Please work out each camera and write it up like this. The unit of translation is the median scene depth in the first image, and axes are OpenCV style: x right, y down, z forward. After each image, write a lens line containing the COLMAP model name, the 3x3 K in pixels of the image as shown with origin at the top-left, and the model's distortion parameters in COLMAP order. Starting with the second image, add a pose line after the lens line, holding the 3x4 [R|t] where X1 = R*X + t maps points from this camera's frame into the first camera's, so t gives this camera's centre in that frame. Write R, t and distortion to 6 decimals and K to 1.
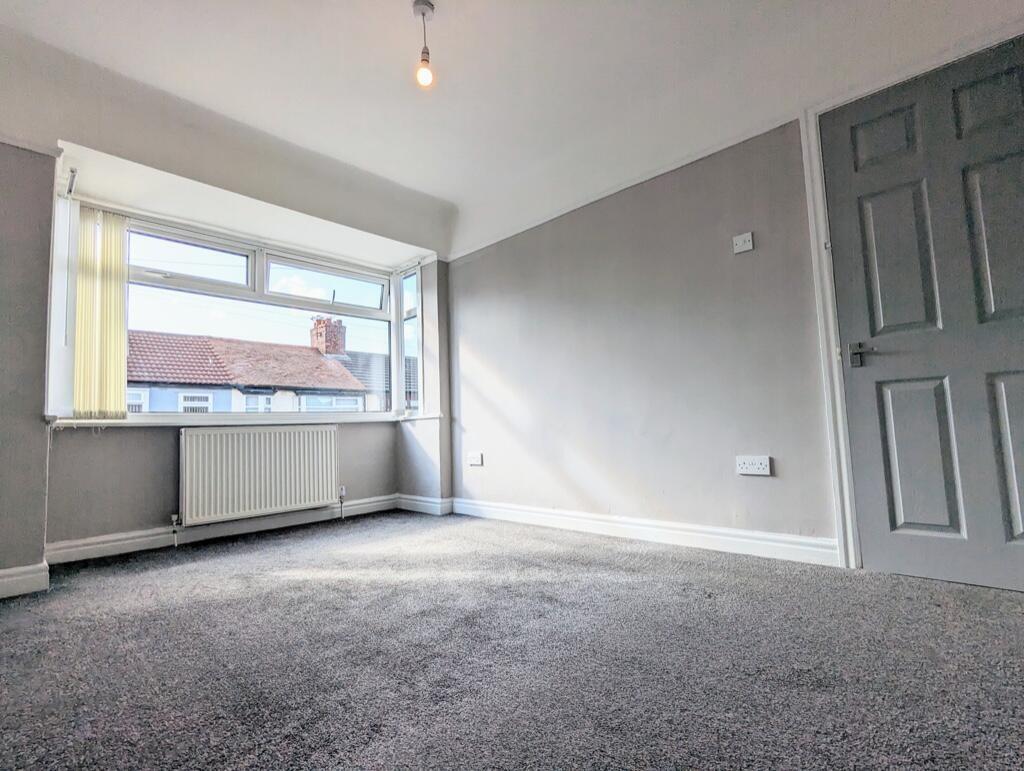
lens RADIAL K [[487.1, 0, 512.0], [0, 487.1, 385.5], [0, 0, 1]] dist [0.002110, 0.000028]
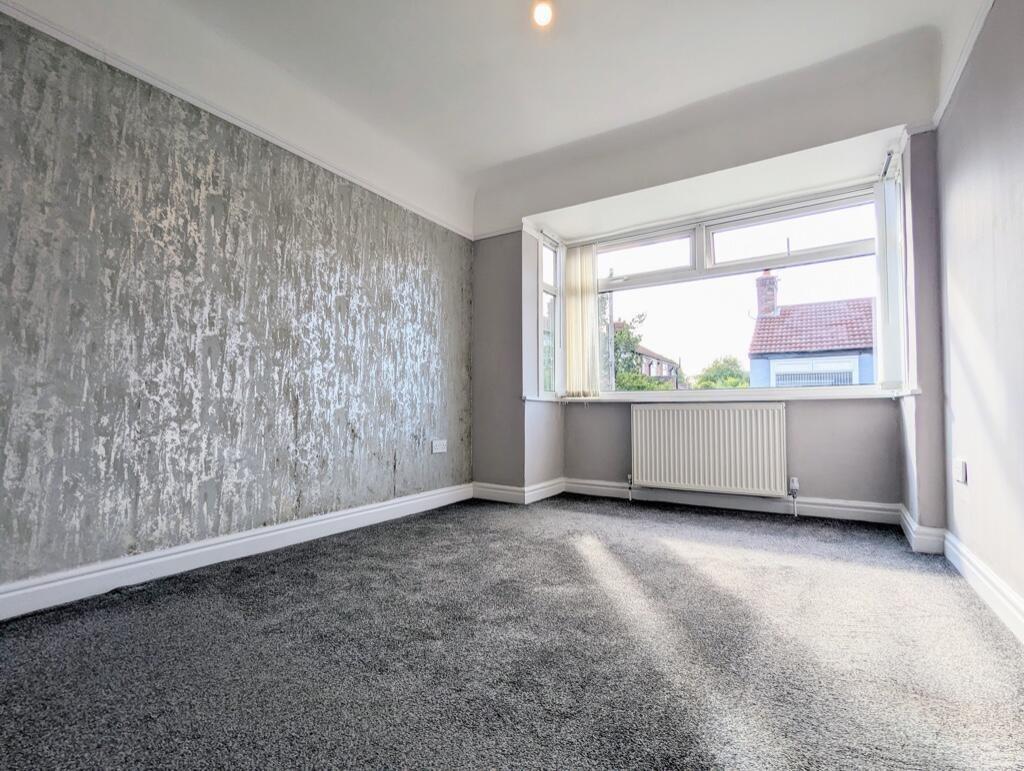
lens RADIAL K [[481.7, 0, 512.0], [0, 481.7, 385.5], [0, 0, 1]] dist [-0.001681, -0.000015]
pose [[0.211312, -0.012042, -0.977345, 0.393729], [0.084149, 0.996436, 0.005916, 0.009638], [0.973790, -0.083493, 0.211572, 0.435796]]
